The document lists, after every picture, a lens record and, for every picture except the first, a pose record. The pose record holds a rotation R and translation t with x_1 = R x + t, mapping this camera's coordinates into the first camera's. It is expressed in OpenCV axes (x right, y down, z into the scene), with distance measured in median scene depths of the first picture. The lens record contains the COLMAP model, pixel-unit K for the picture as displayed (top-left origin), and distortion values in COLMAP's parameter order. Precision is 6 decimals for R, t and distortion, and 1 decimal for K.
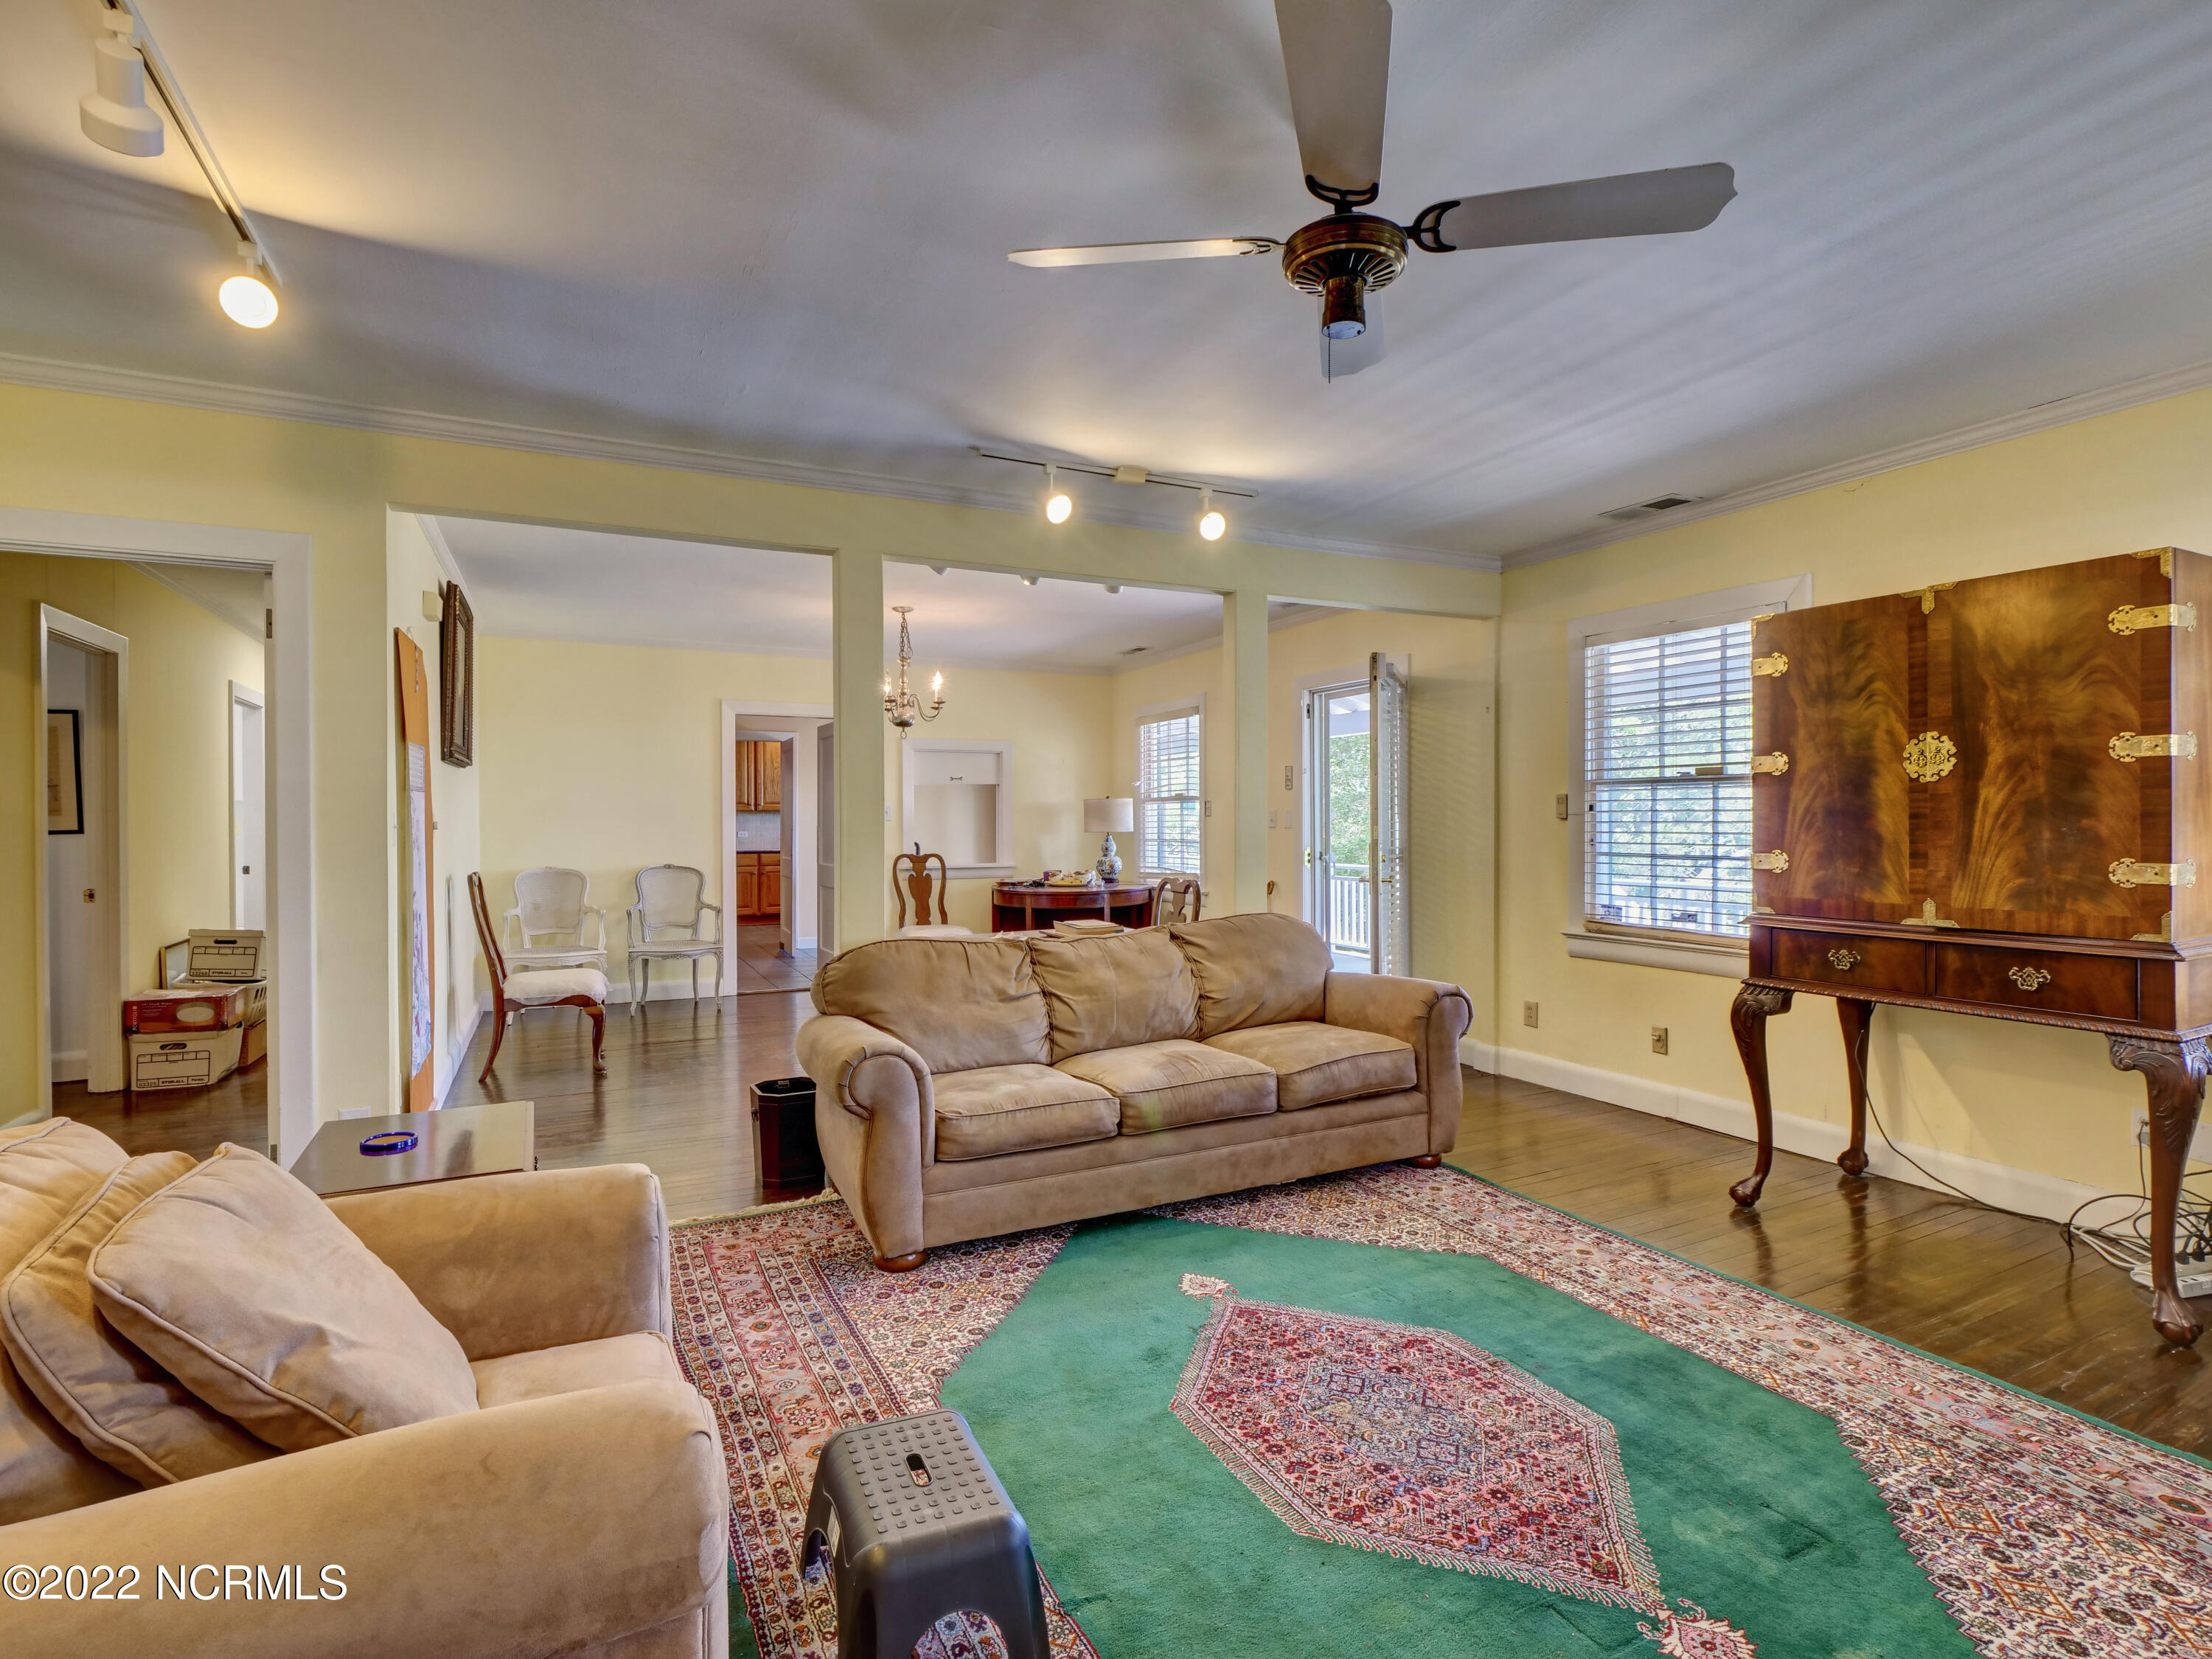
lens RADIAL K [[1084.8, 0, 1118.6], [0, 1084.8, 828.9], [0, 0, 1]] dist [-0.011223, -0.001175]
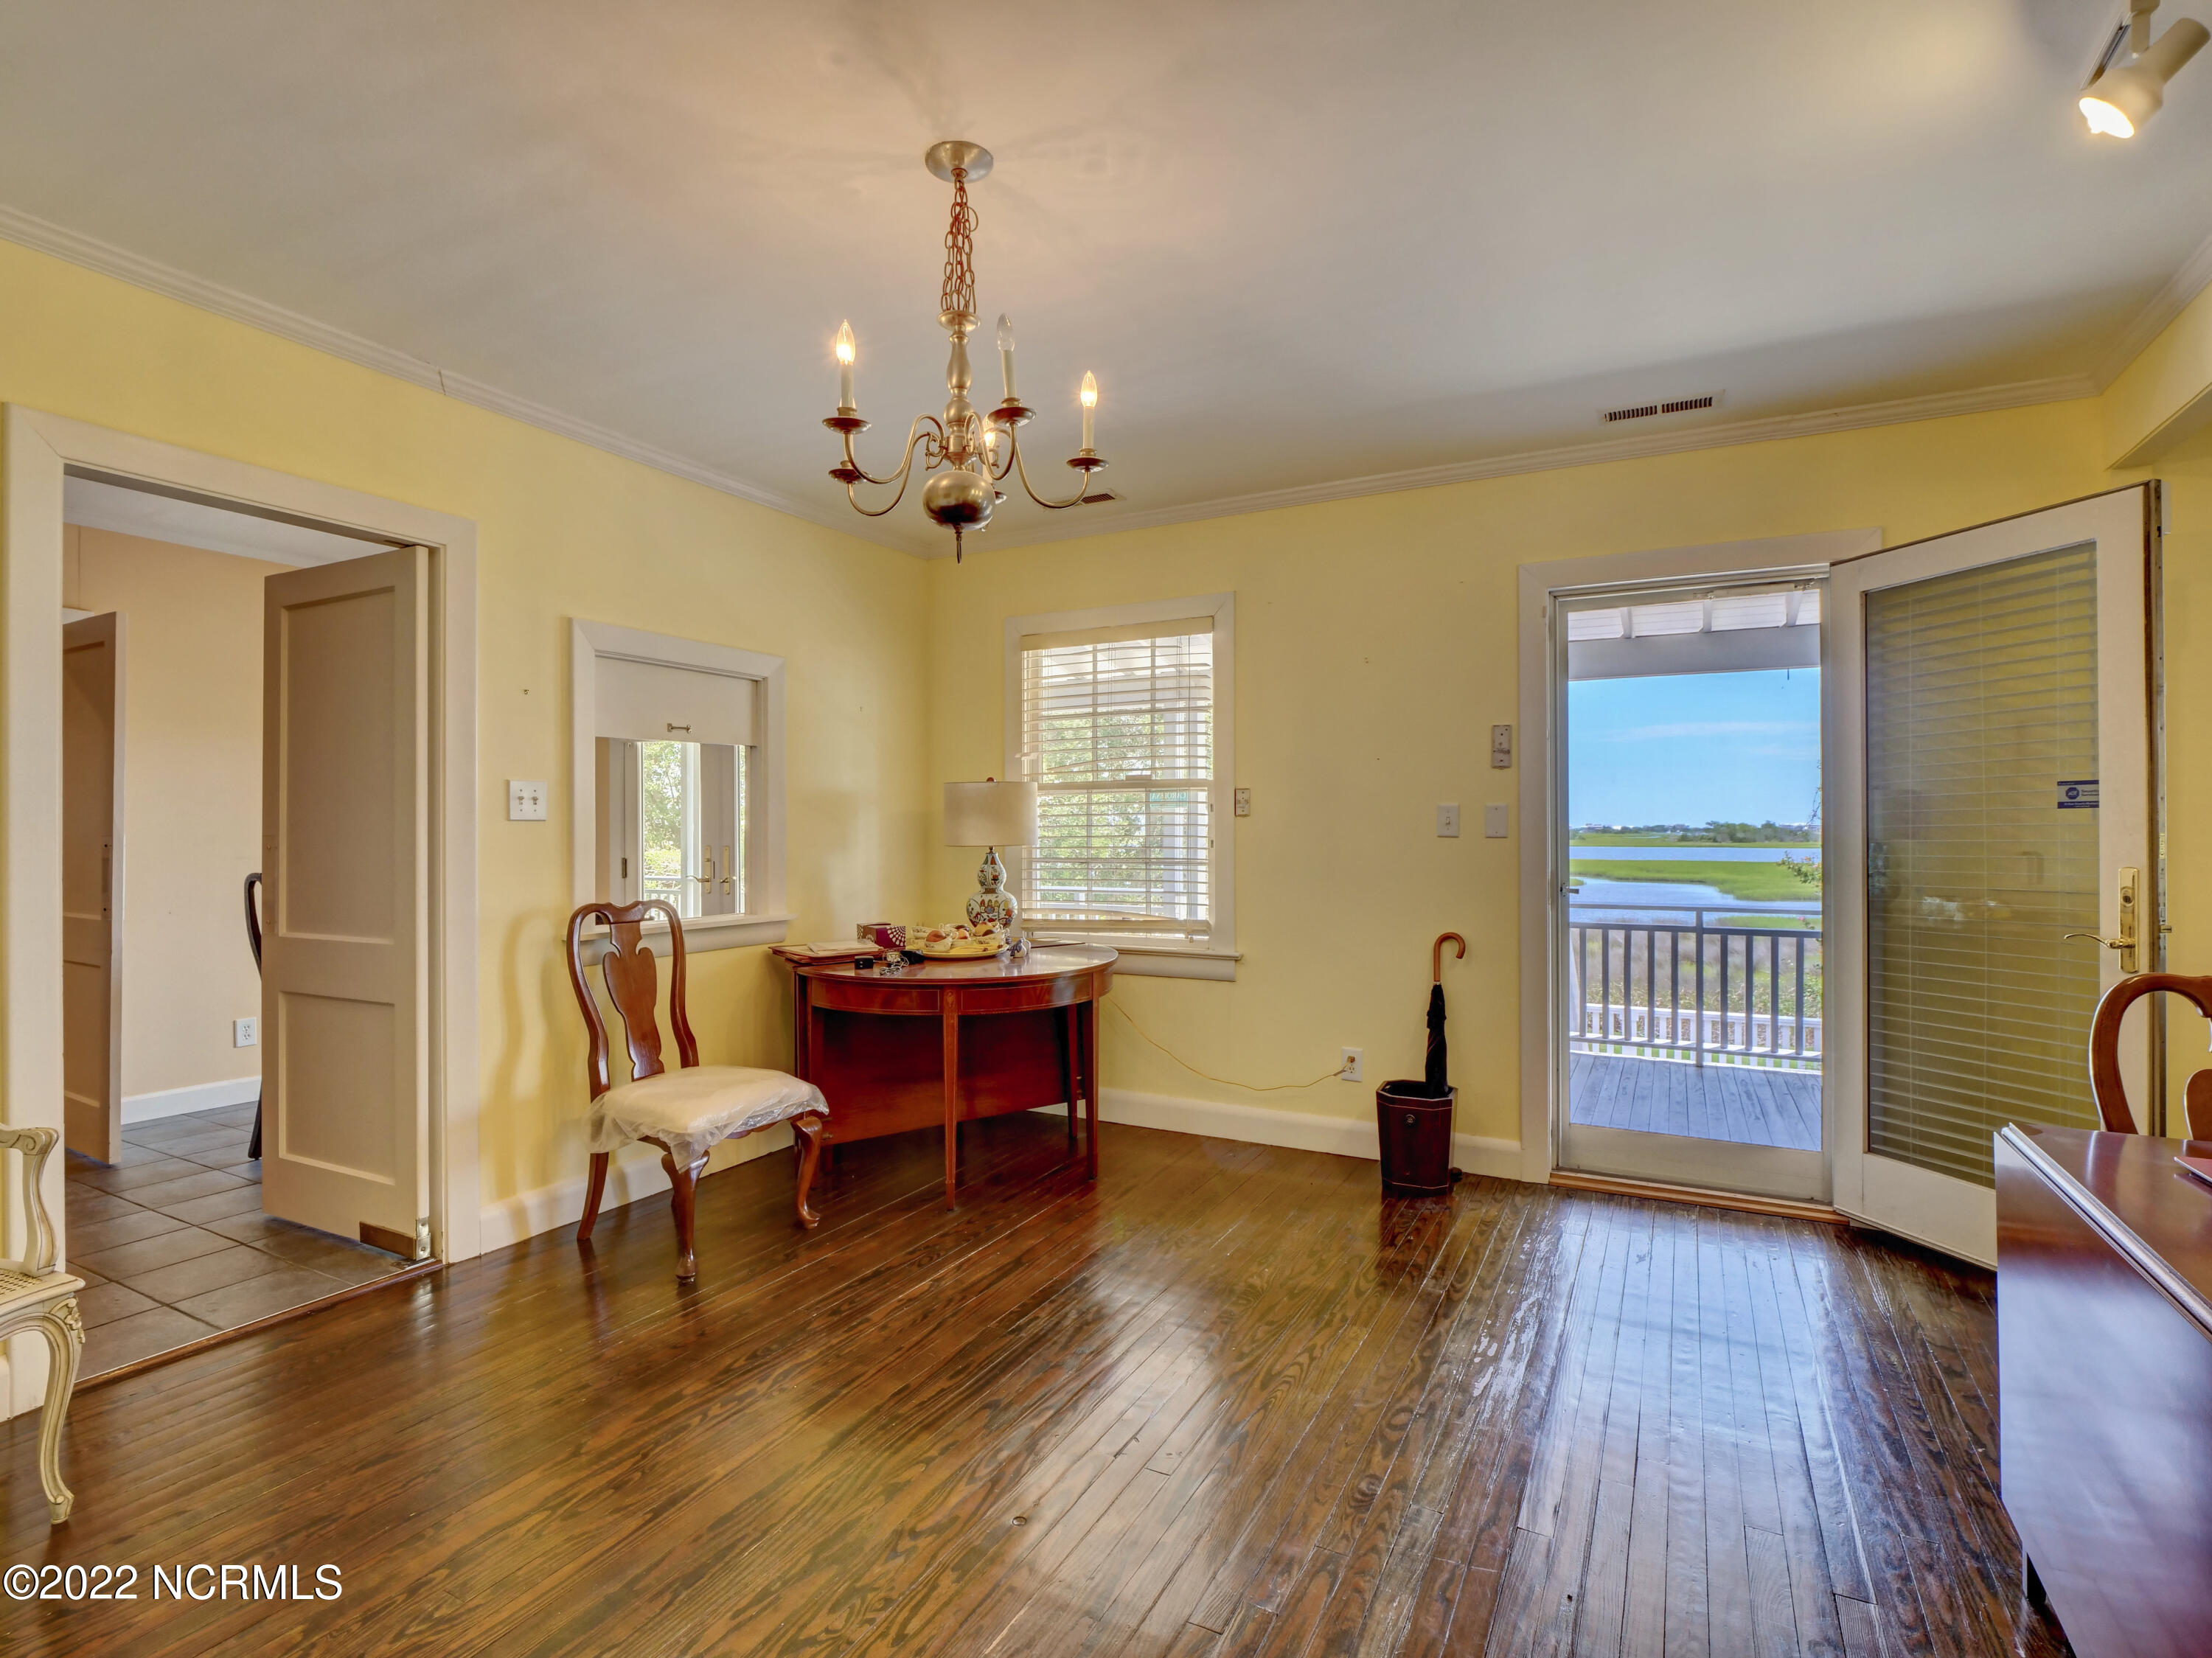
lens RADIAL K [[1084.8, 0, 1097.8], [0, 1084.8, 825.3], [0, 0, 1]] dist [-0.011223, -0.001175]
pose [[0.817060, 0.001915, 0.576549, -0.087277], [0.001169, 0.999987, -0.004979, -0.001439], [-0.576551, 0.004742, 0.817048, 0.176811]]
